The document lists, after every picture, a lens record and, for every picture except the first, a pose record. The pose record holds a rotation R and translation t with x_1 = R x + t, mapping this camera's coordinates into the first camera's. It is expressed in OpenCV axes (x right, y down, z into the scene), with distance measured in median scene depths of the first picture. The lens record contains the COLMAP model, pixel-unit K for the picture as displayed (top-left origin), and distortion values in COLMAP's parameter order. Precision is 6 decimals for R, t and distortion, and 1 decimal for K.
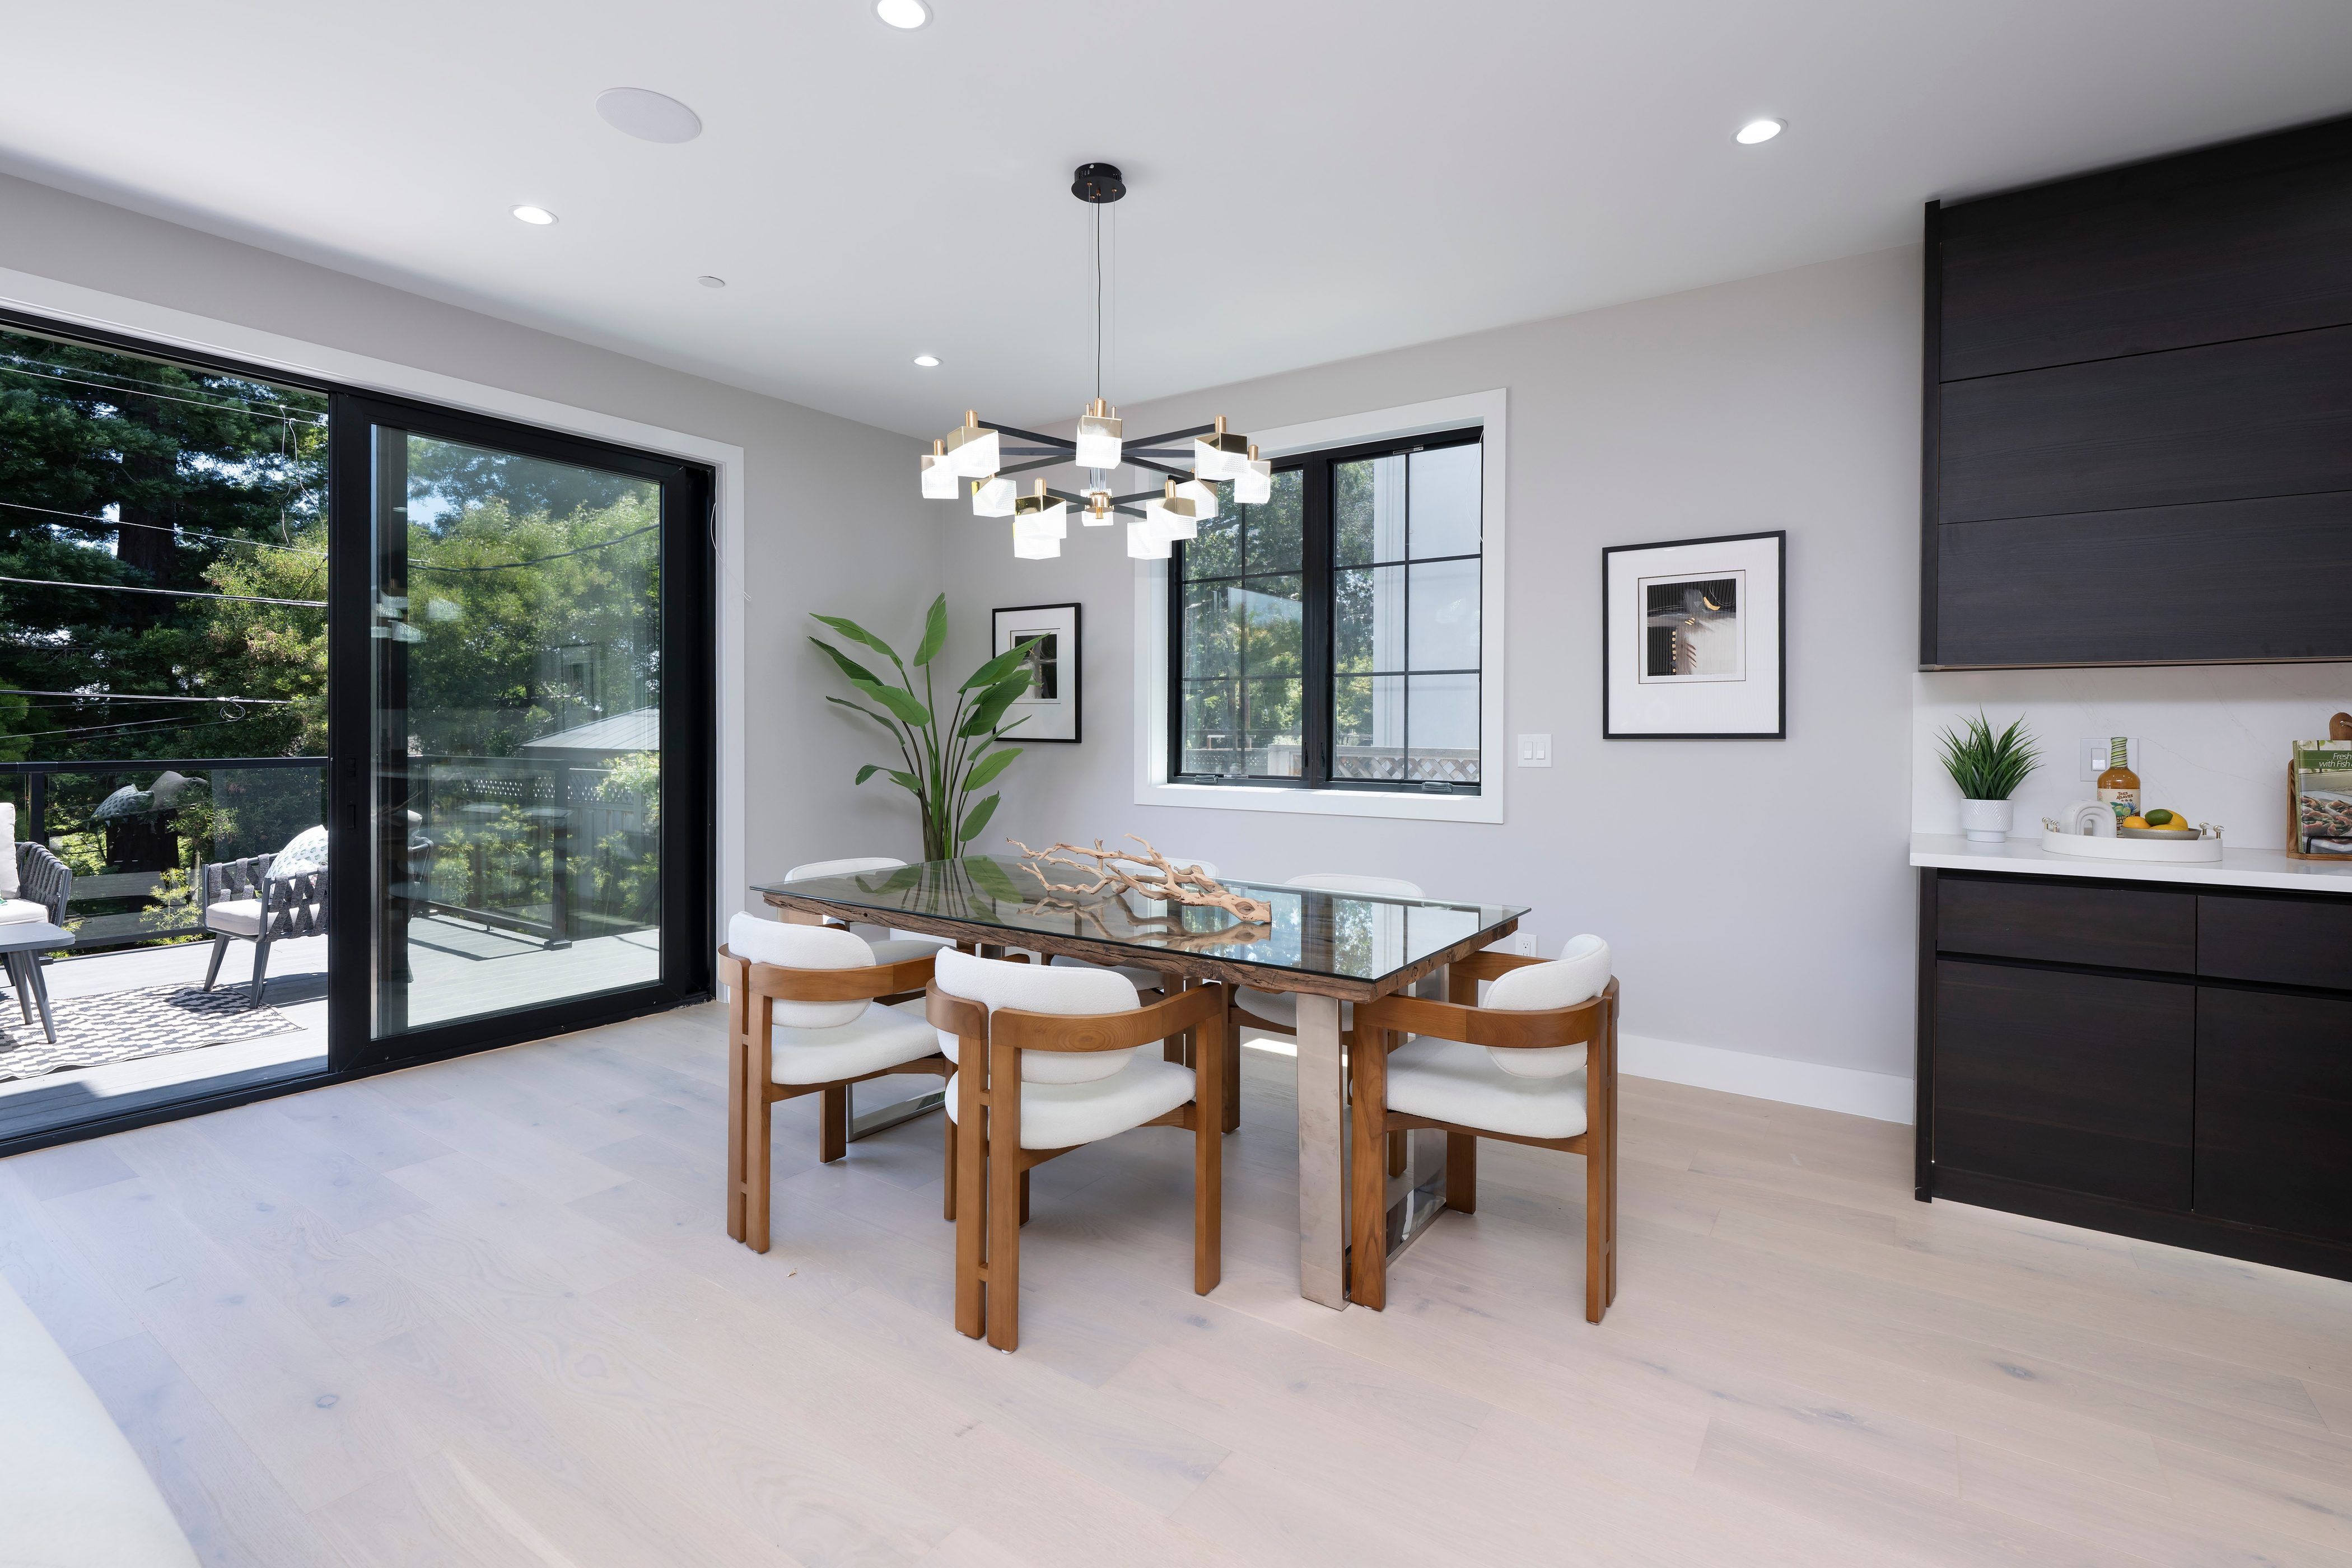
lens RADIAL K [[1061.7, 0, 1182.4], [0, 1061.7, 740.9], [0, 0, 1]] dist [0.000827, -0.000189]
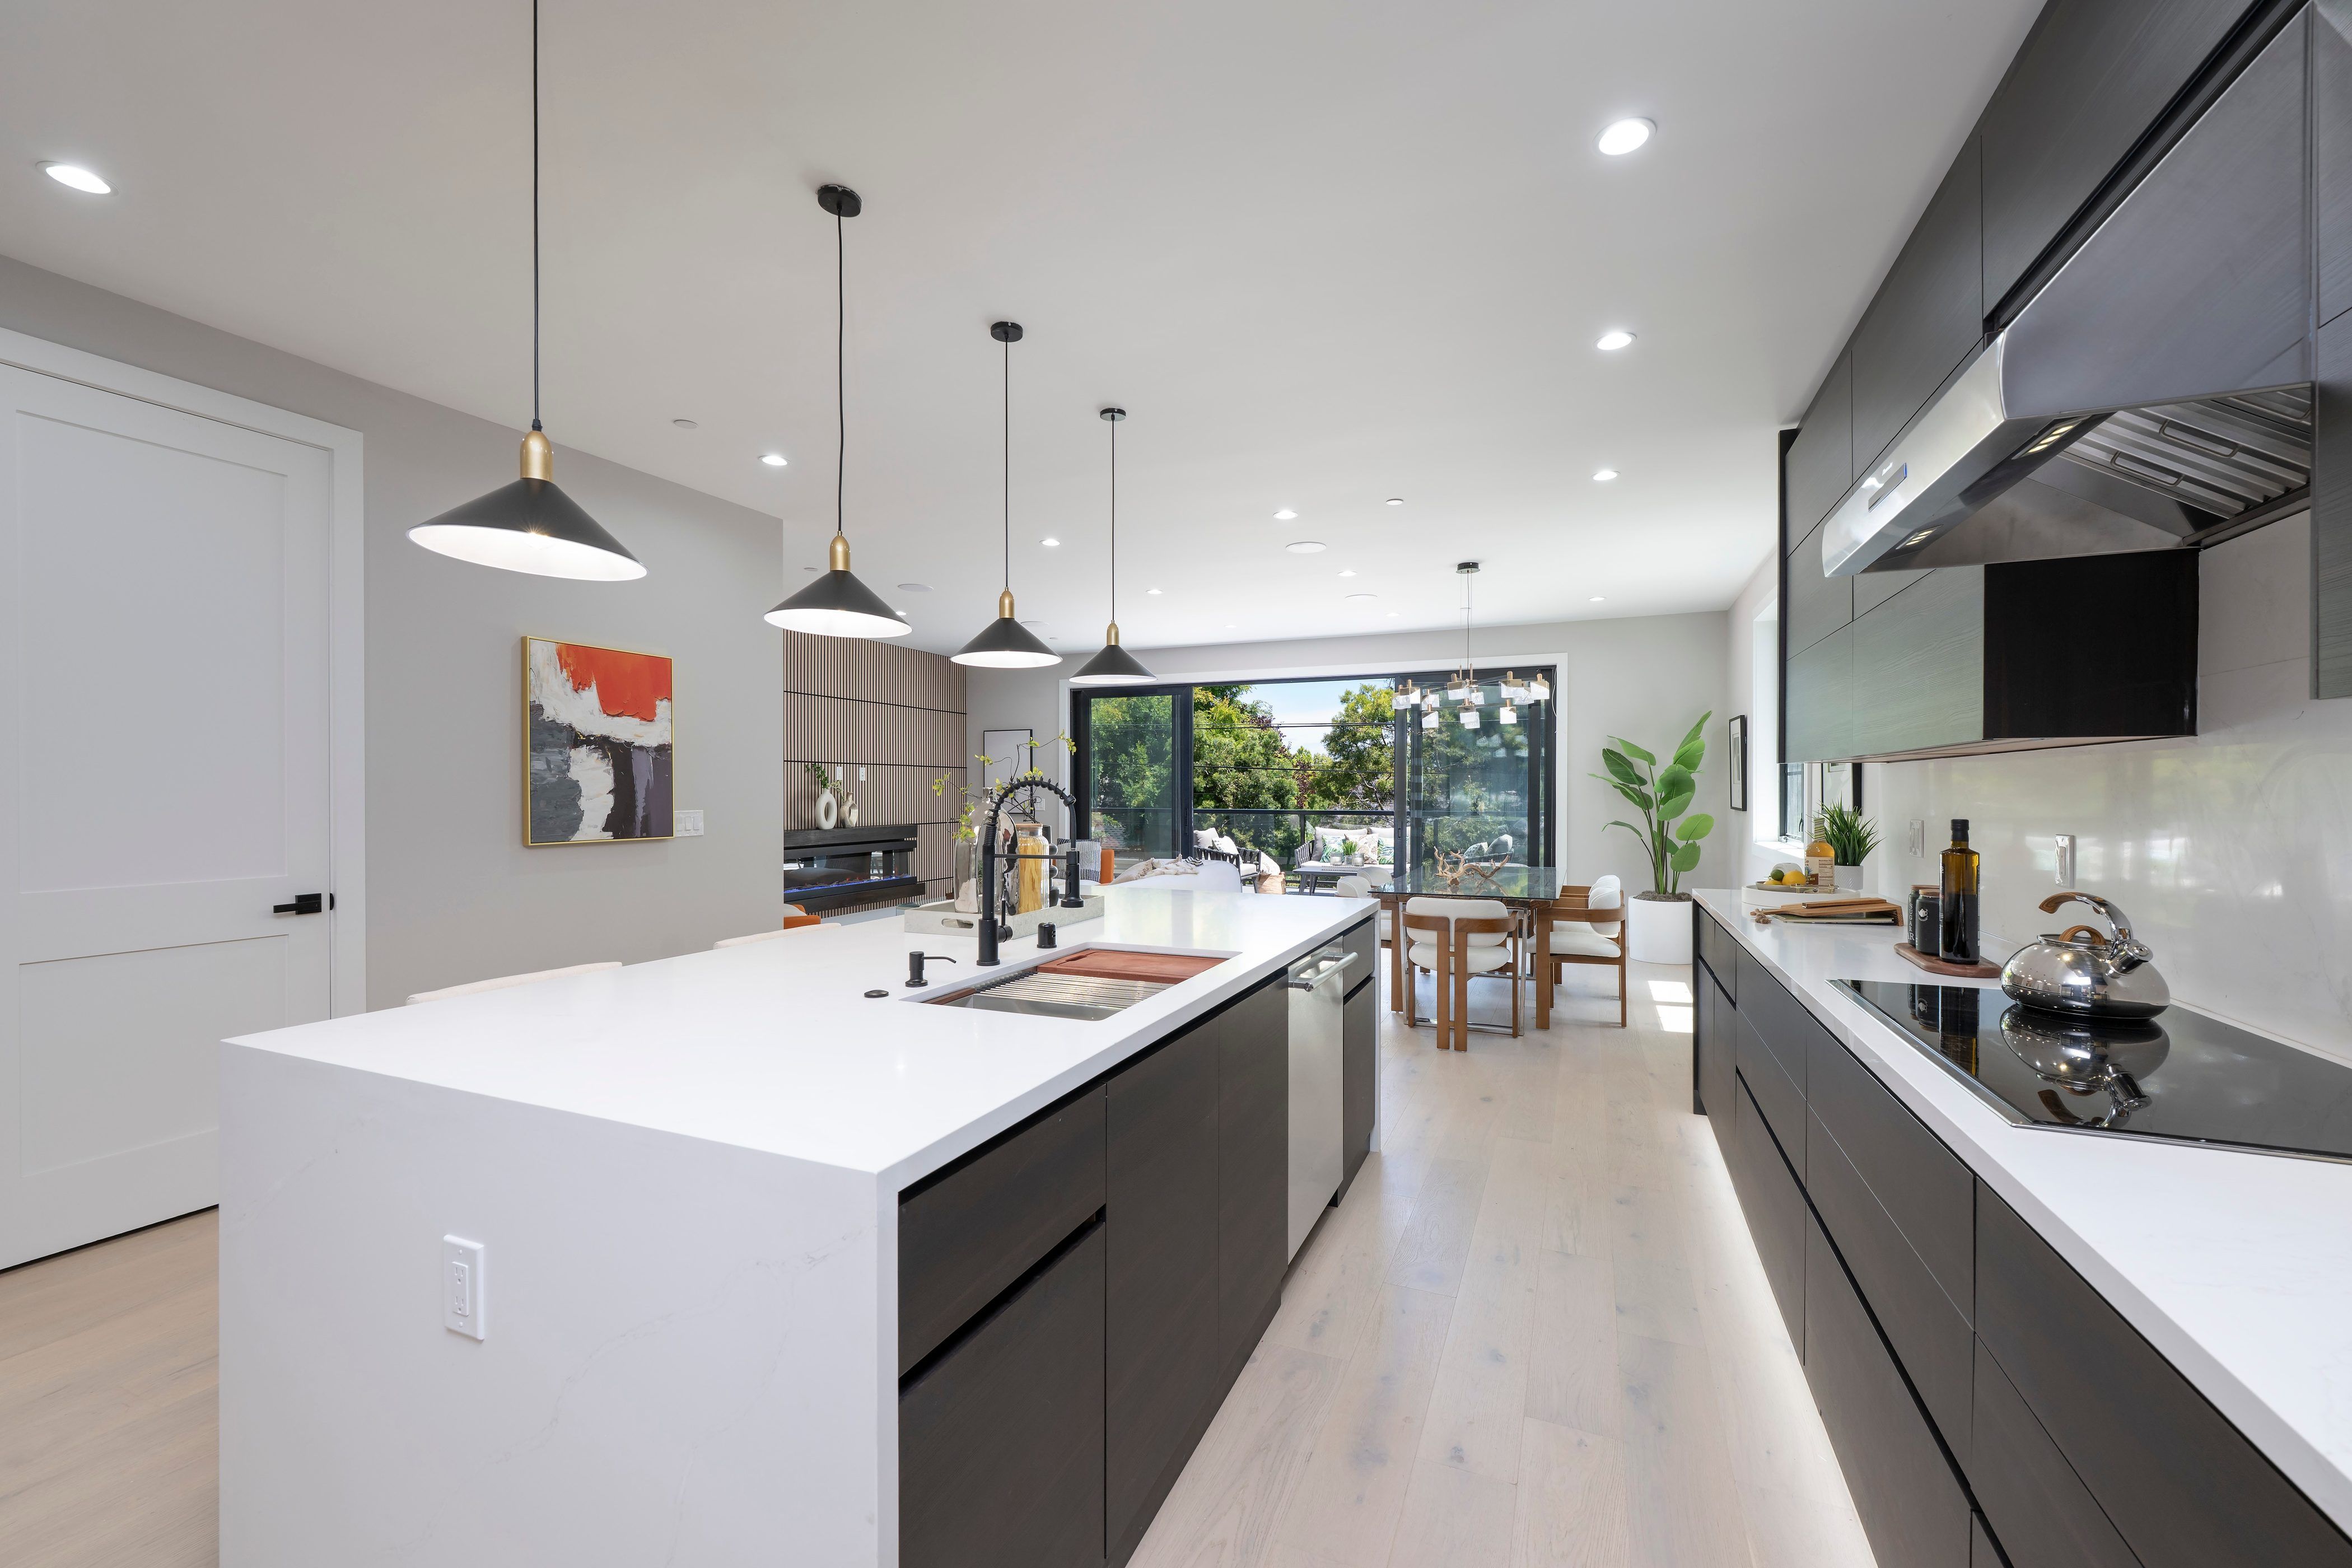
lens RADIAL K [[949.1, 0, 1180.7], [0, 949.1, 775.8], [0, 0, 1]] dist [0.000562, -0.000086]
pose [[0.191873, -0.016531, -0.981281, 1.481211], [-0.009353, 0.999782, -0.018671, -0.020441], [0.981375, 0.012760, 0.191676, -0.014101]]
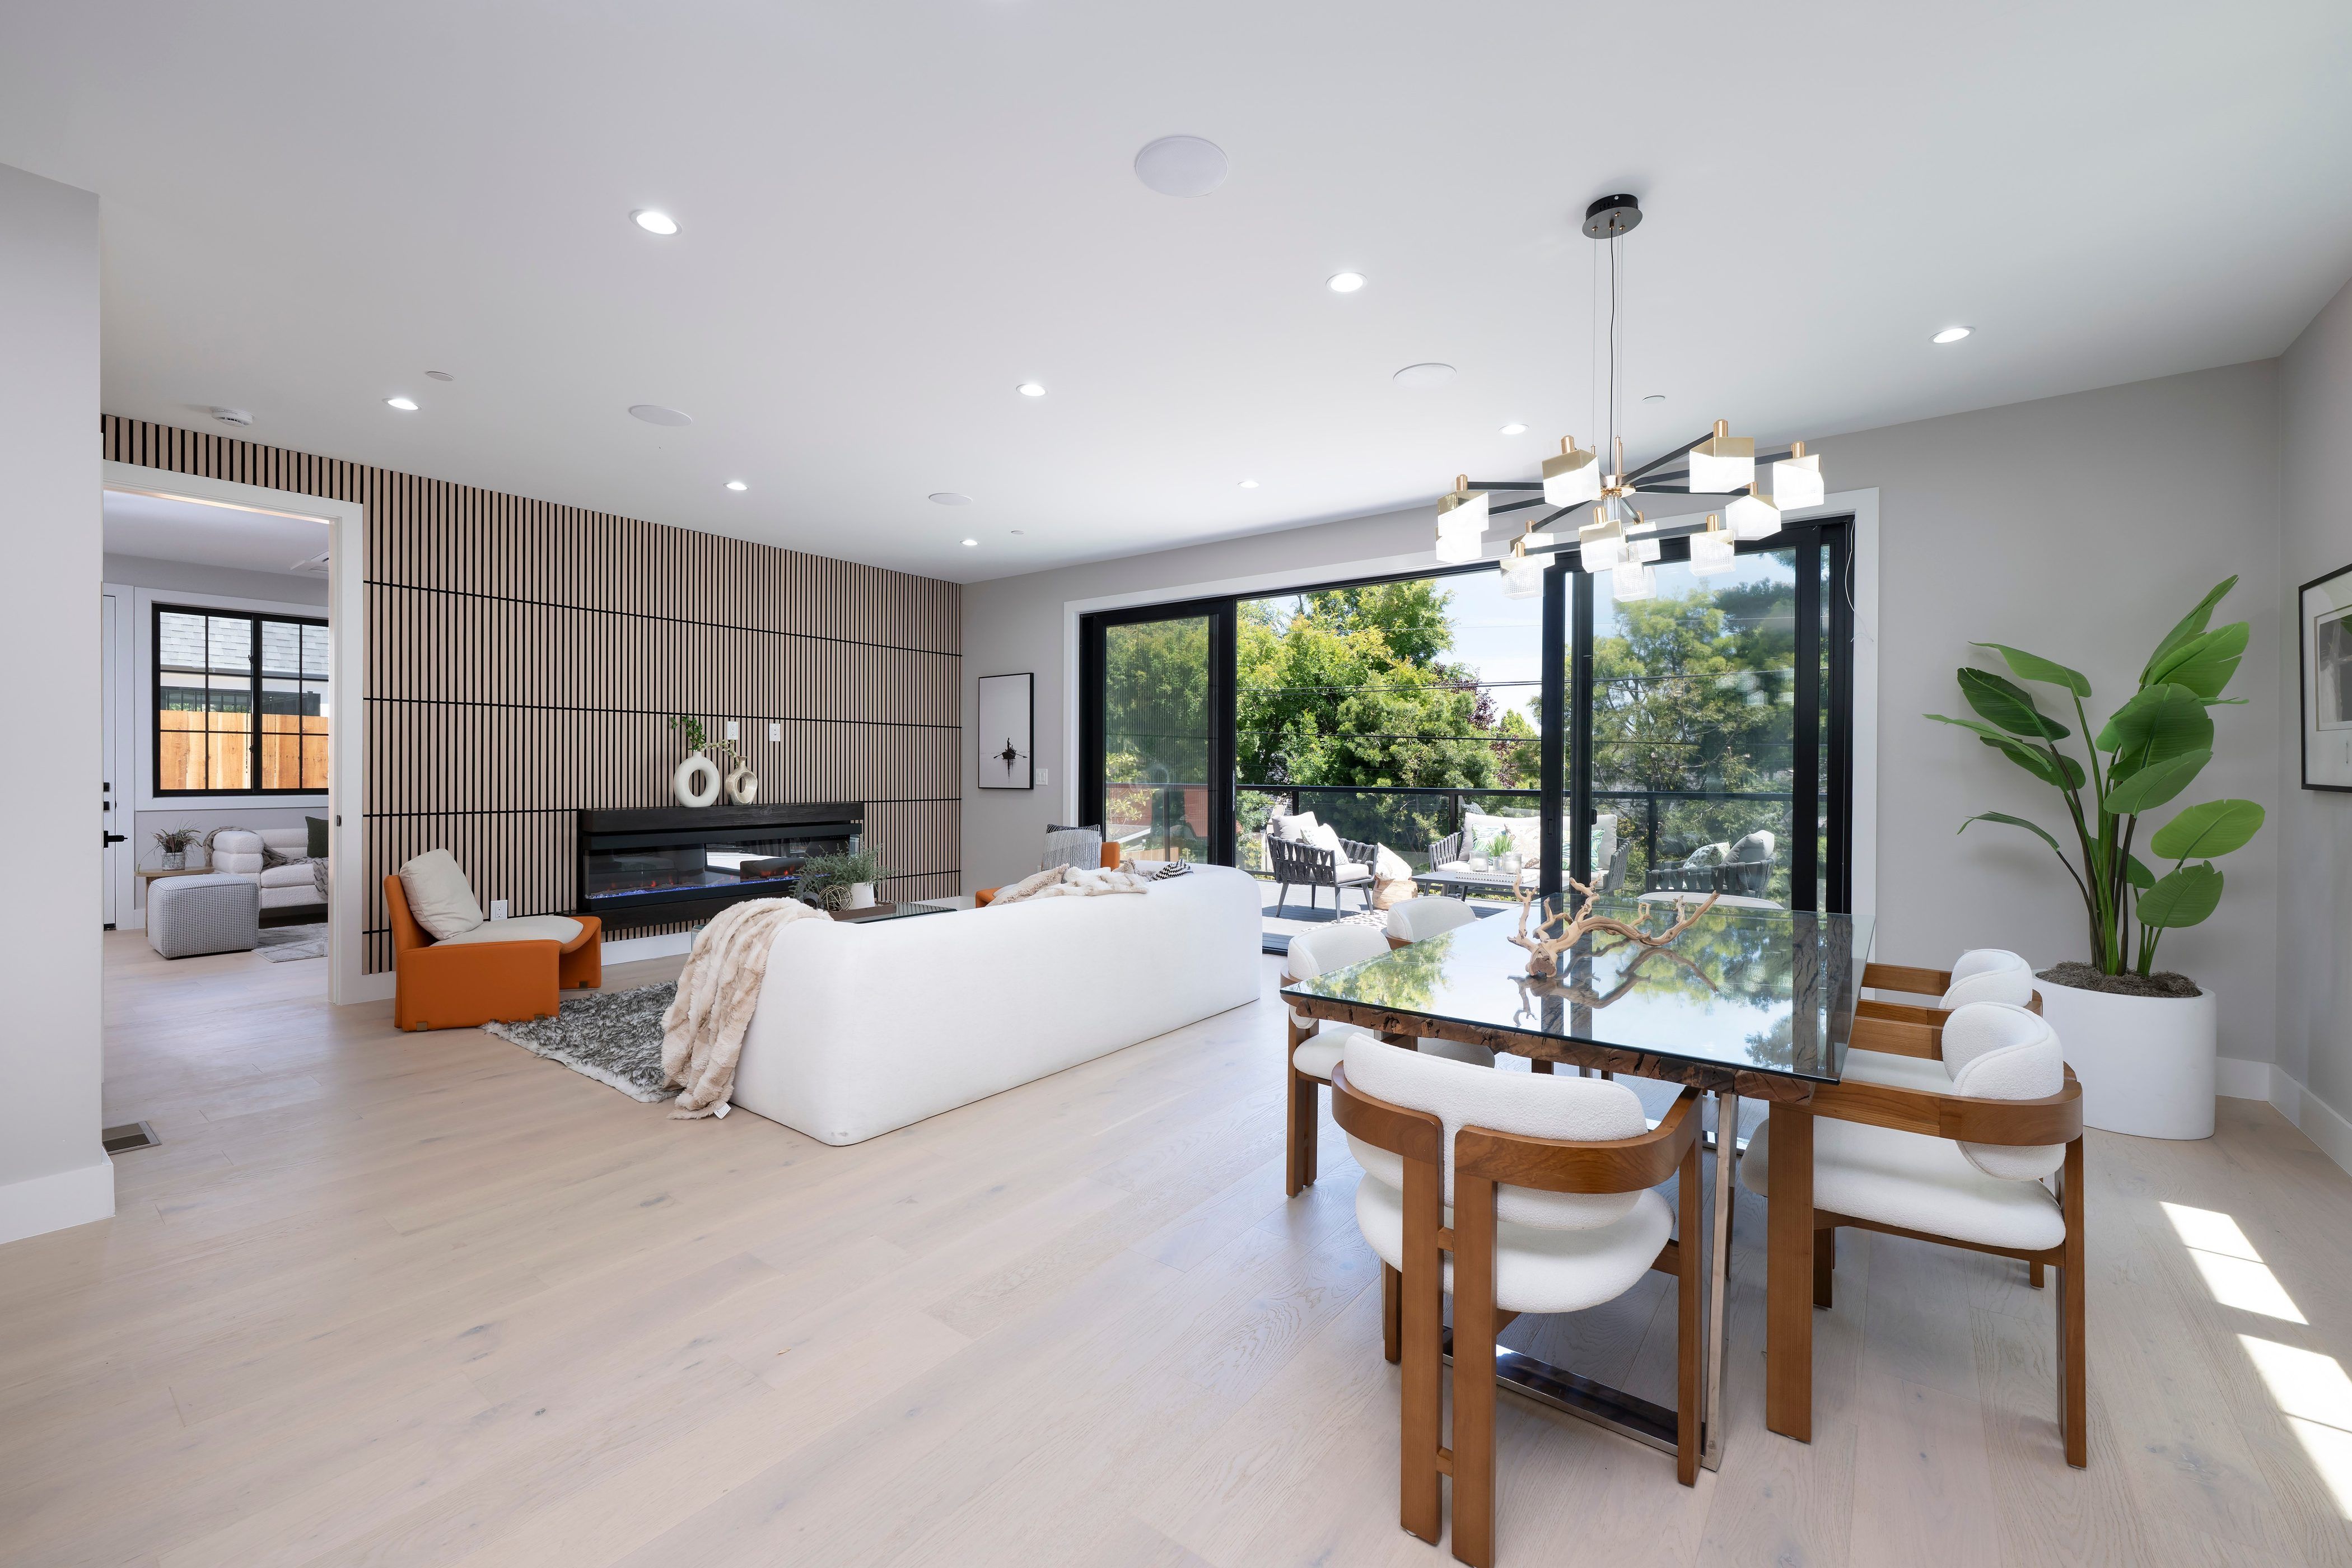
lens RADIAL K [[958.1, 0, 1179.9], [0, 958.1, 760.7], [0, 0, 1]] dist [-0.000879, -0.000245]
pose [[-0.050123, -0.011168, -0.998681, 0.673742], [-0.014279, 0.999843, -0.010464, -0.001146], [0.998641, 0.013736, -0.050275, 0.515025]]
